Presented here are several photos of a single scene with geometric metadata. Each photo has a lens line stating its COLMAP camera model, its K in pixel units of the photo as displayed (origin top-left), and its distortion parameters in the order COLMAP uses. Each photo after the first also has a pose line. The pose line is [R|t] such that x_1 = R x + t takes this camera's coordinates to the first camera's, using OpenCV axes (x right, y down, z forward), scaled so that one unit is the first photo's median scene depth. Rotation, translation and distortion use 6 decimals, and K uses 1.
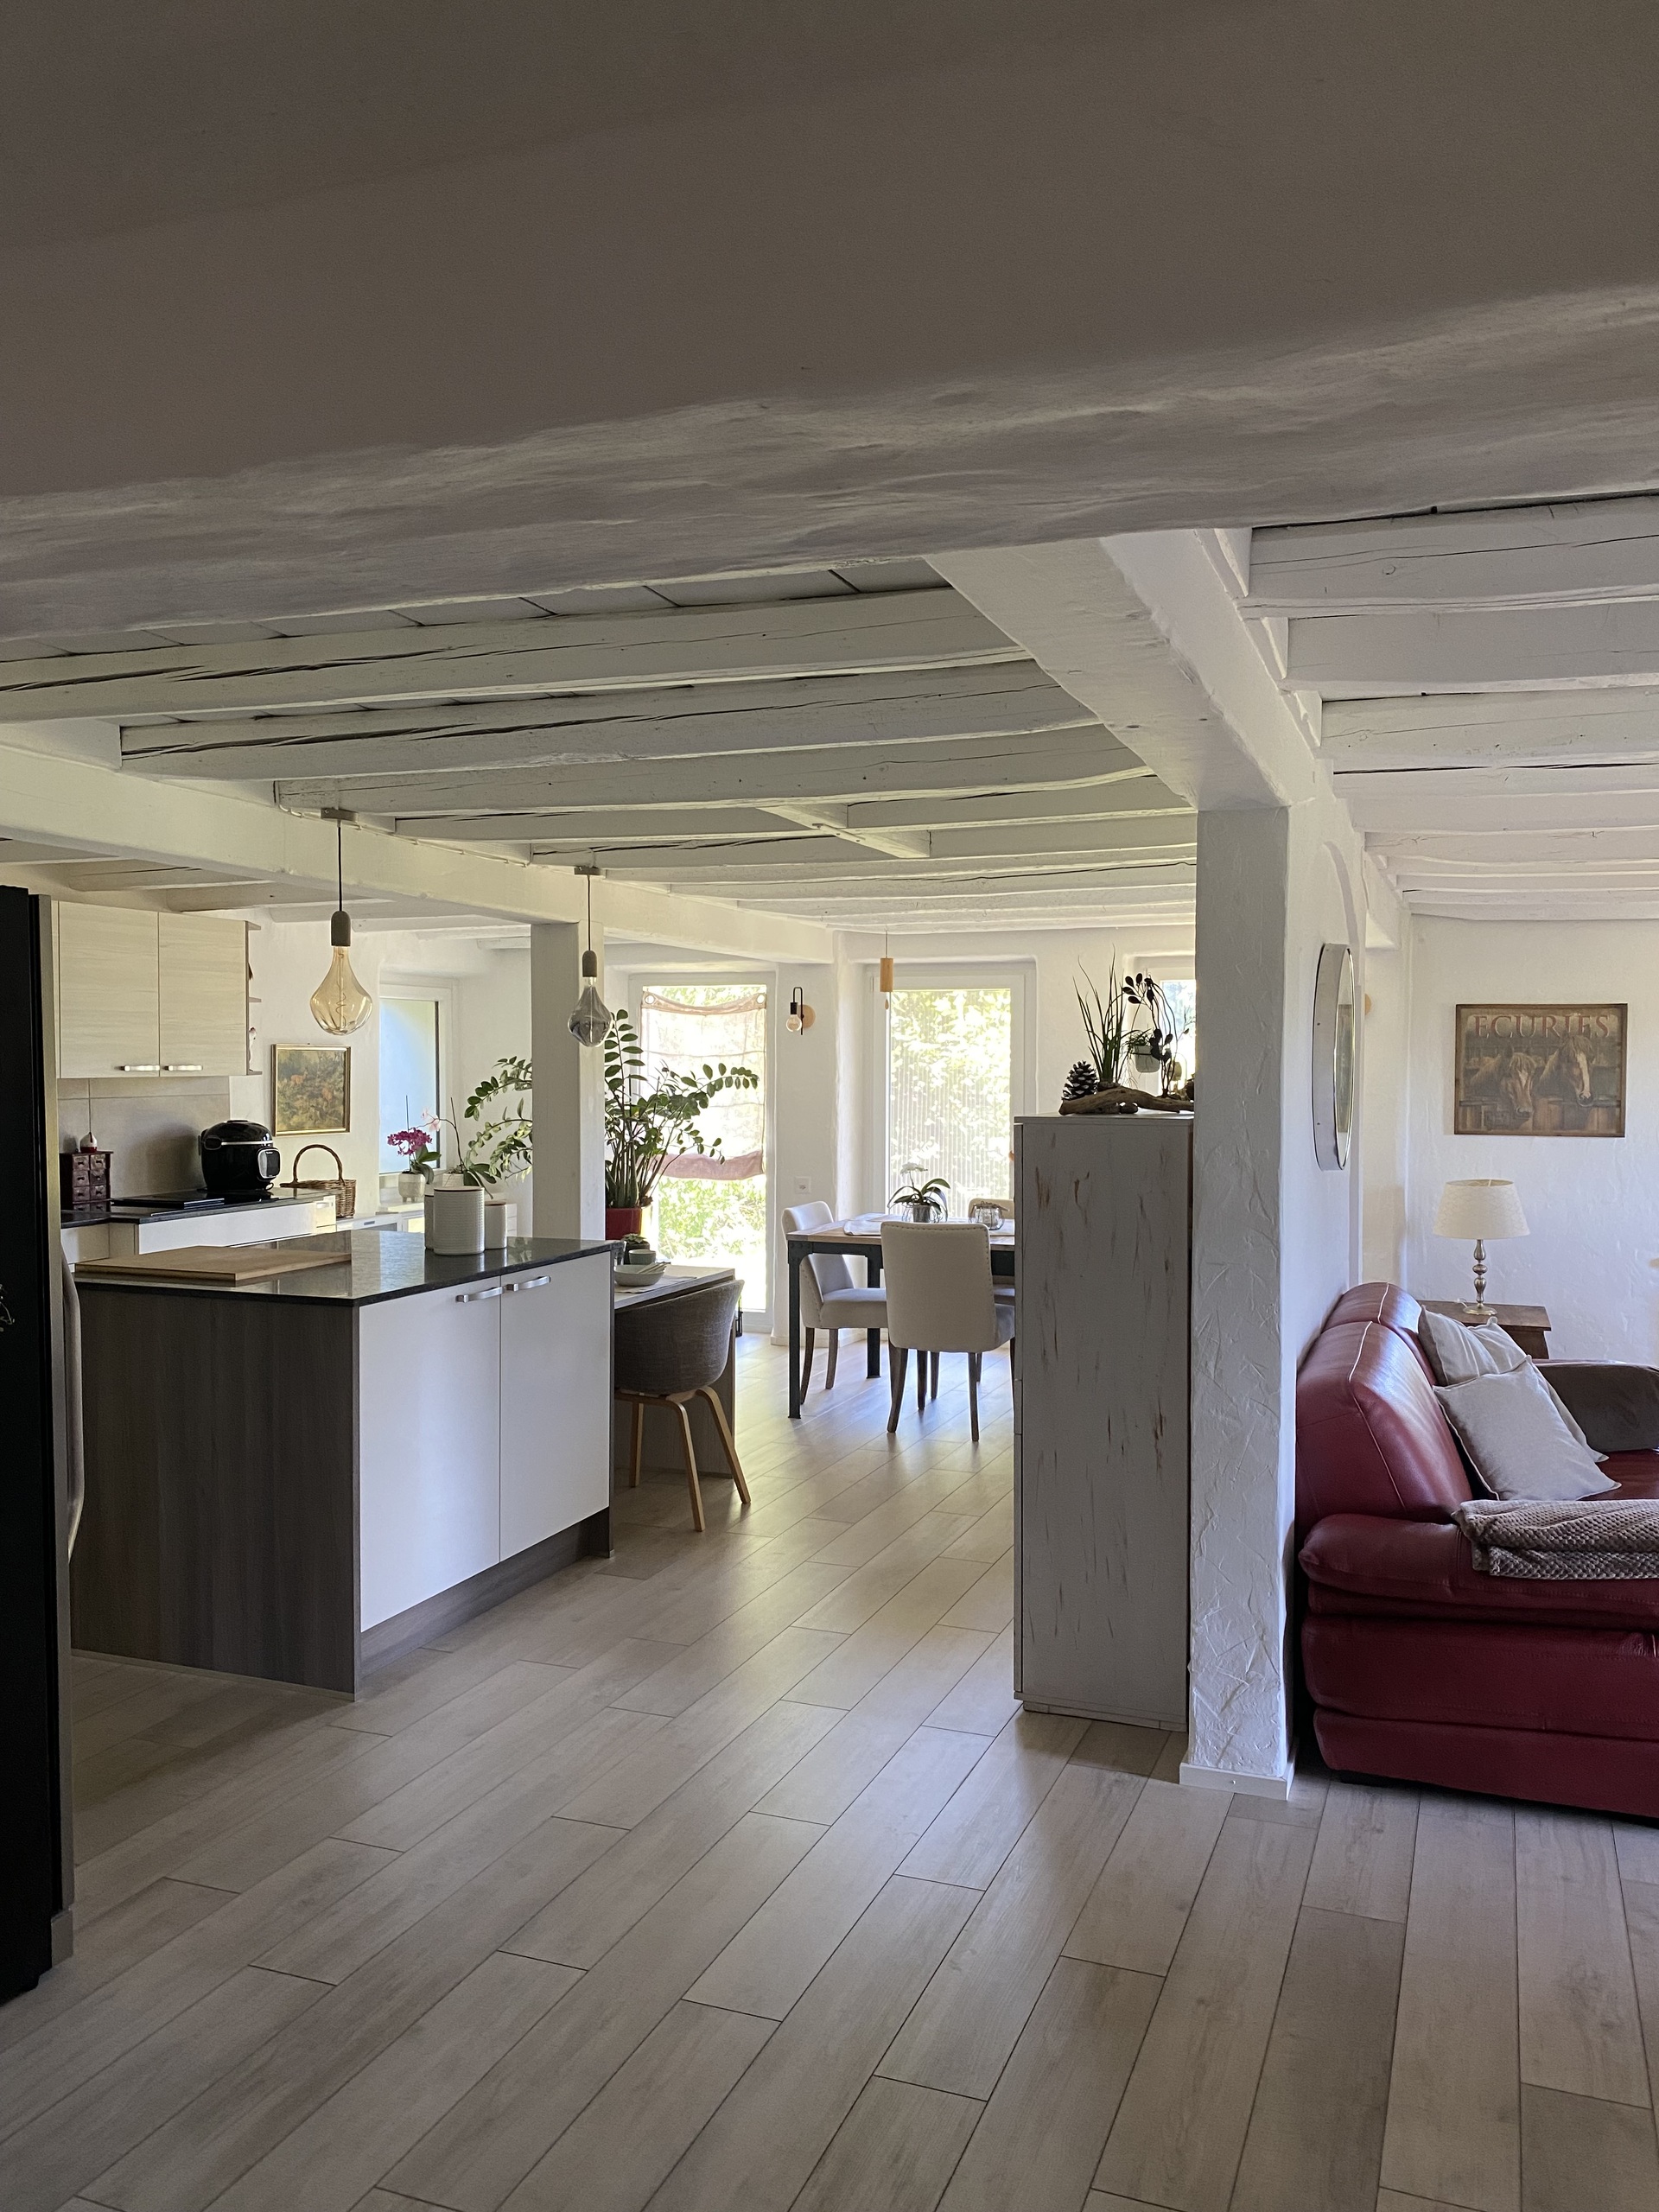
lens RADIAL K [[1697.4, 0, 829.5], [0, 1697.4, 1106.0], [0, 0, 1]] dist [0.072060, -0.082060]
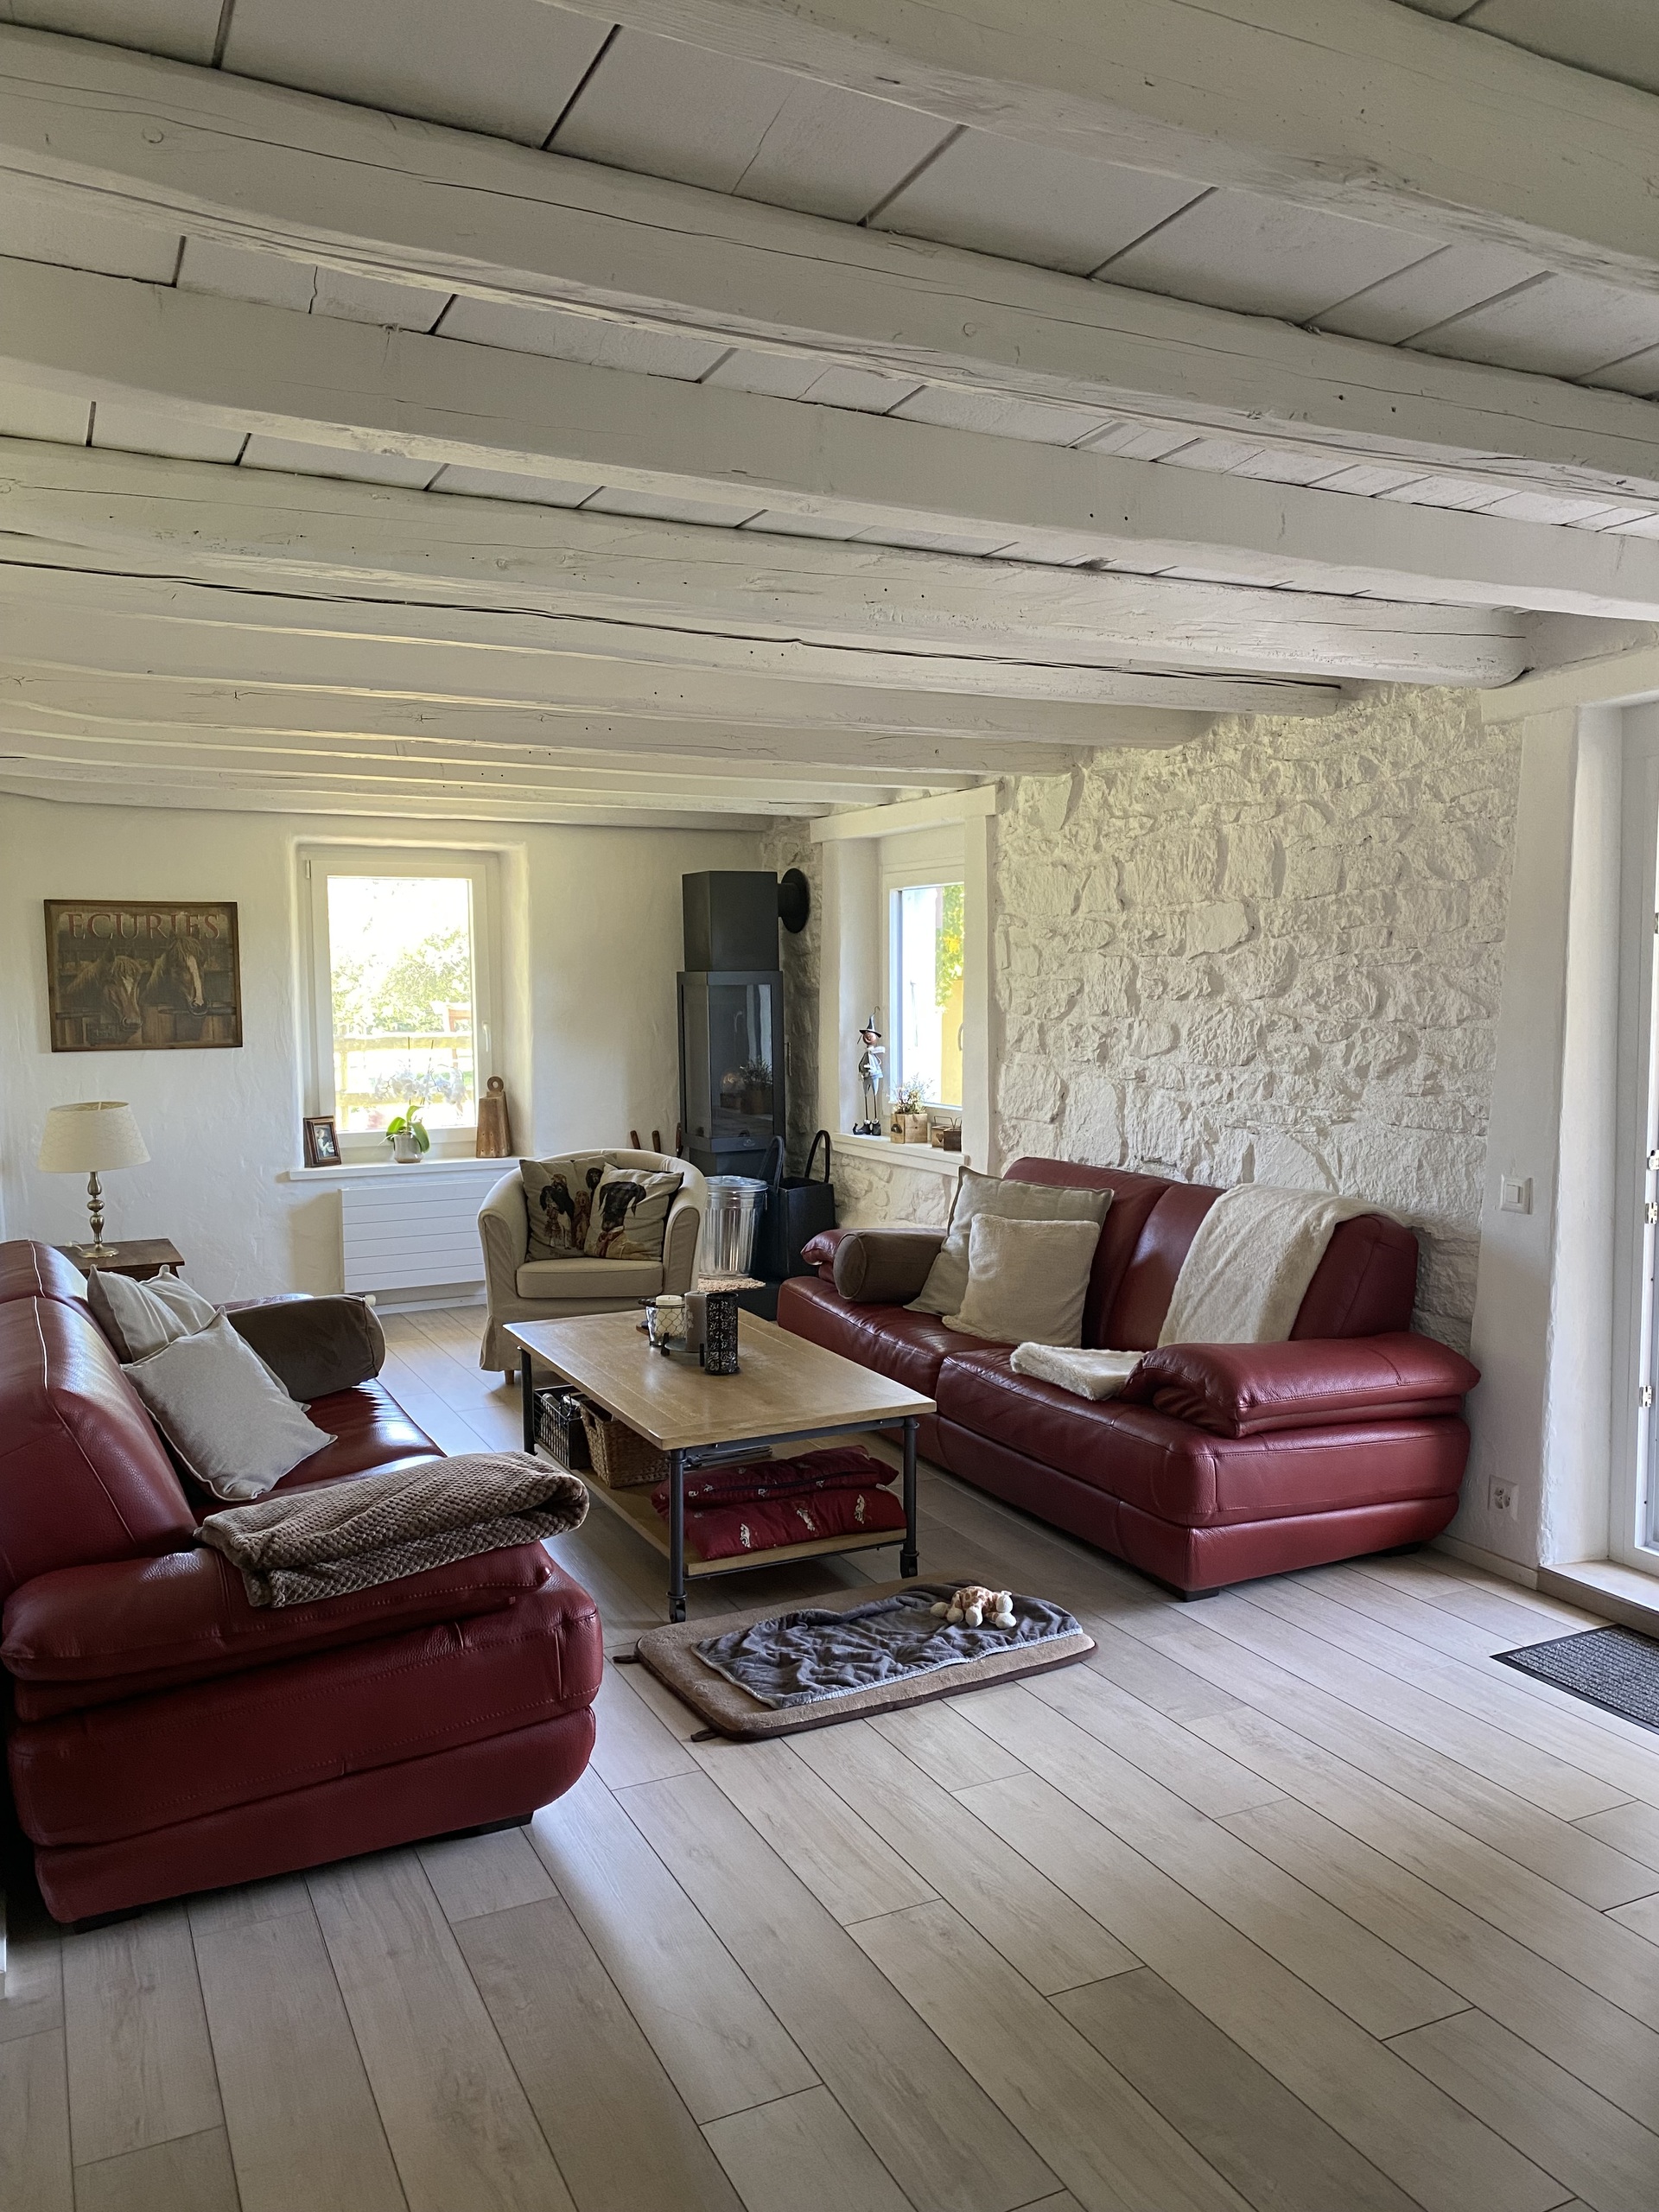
lens RADIAL K [[1744.9, 0, 903.8], [0, 1744.9, 1116.9], [0, 0, 1]] dist [0.007891, 0.003660]
pose [[0.671593, -0.072141, 0.737400, 0.006264], [0.031596, 0.997132, 0.068775, 0.004185], [-0.740246, -0.022890, 0.671946, 0.180503]]
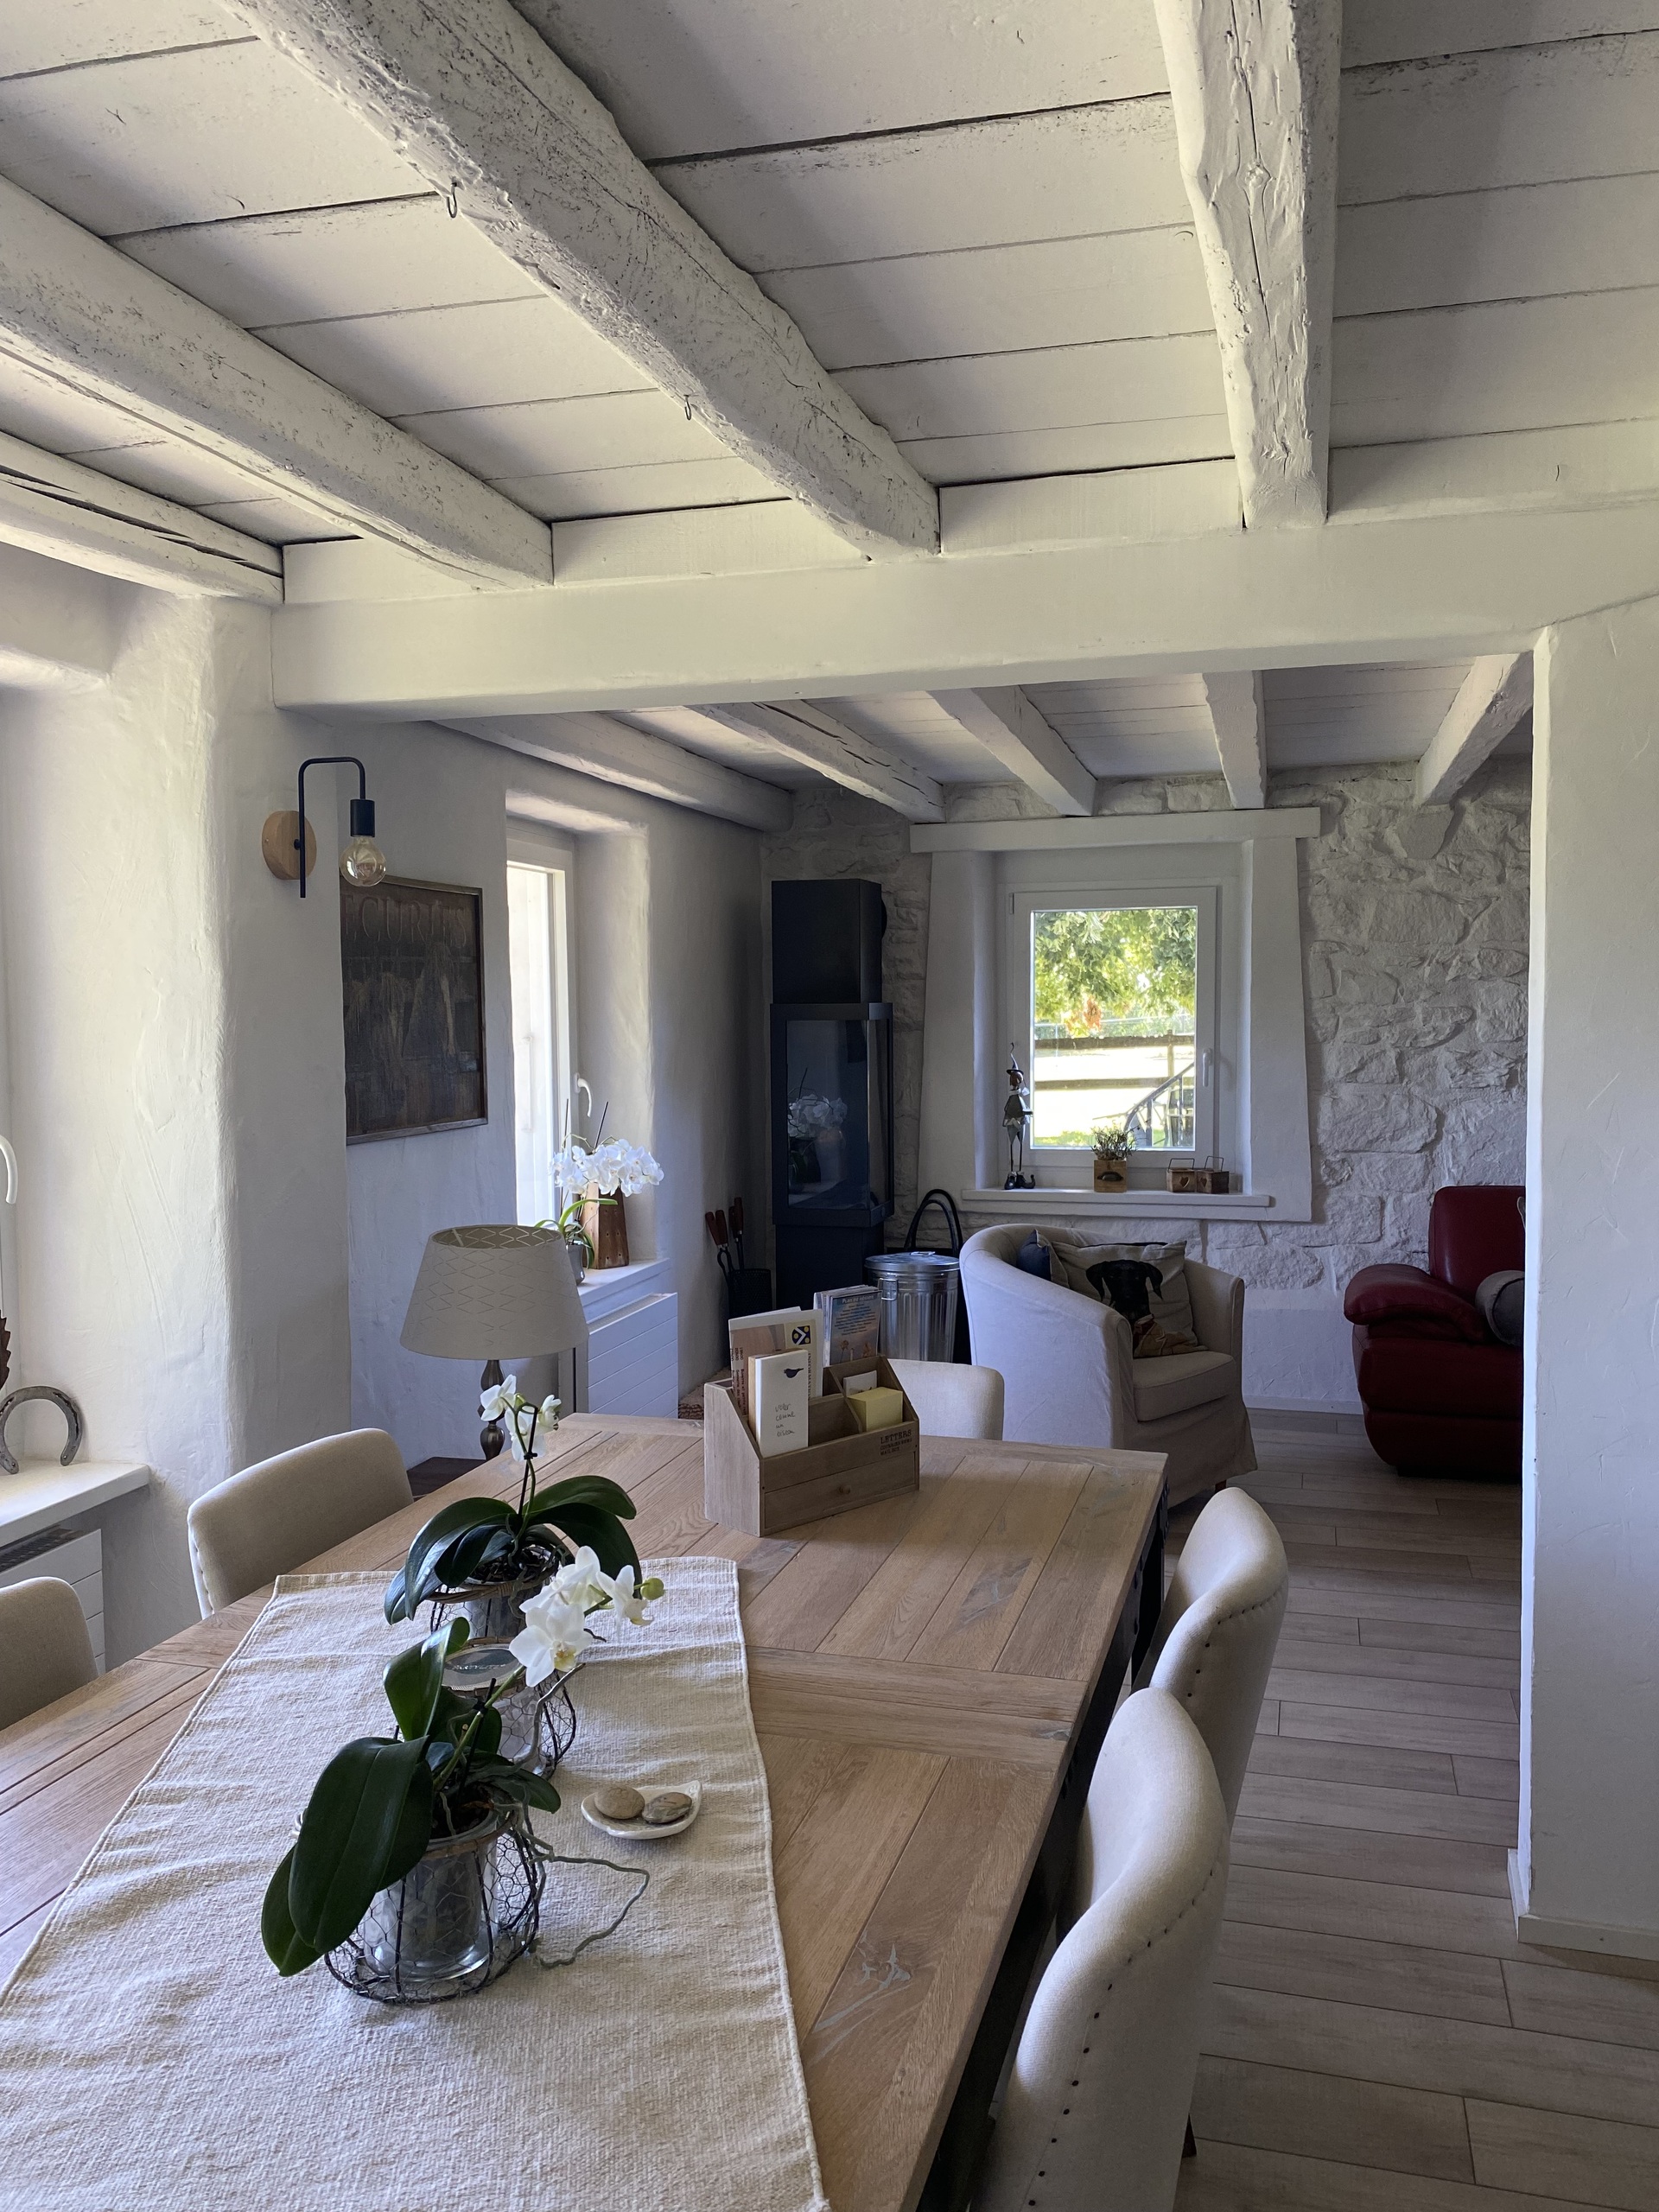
lens RADIAL K [[1697.4, 0, 829.5], [0, 1697.4, 1106.0], [0, 0, 1]] dist [0.072060, -0.082060]
pose [[-0.085257, -0.064414, 0.994275, -0.206129], [0.036360, 0.997042, 0.067711, -0.039794], [-0.995695, 0.041925, -0.082662, 1.715980]]
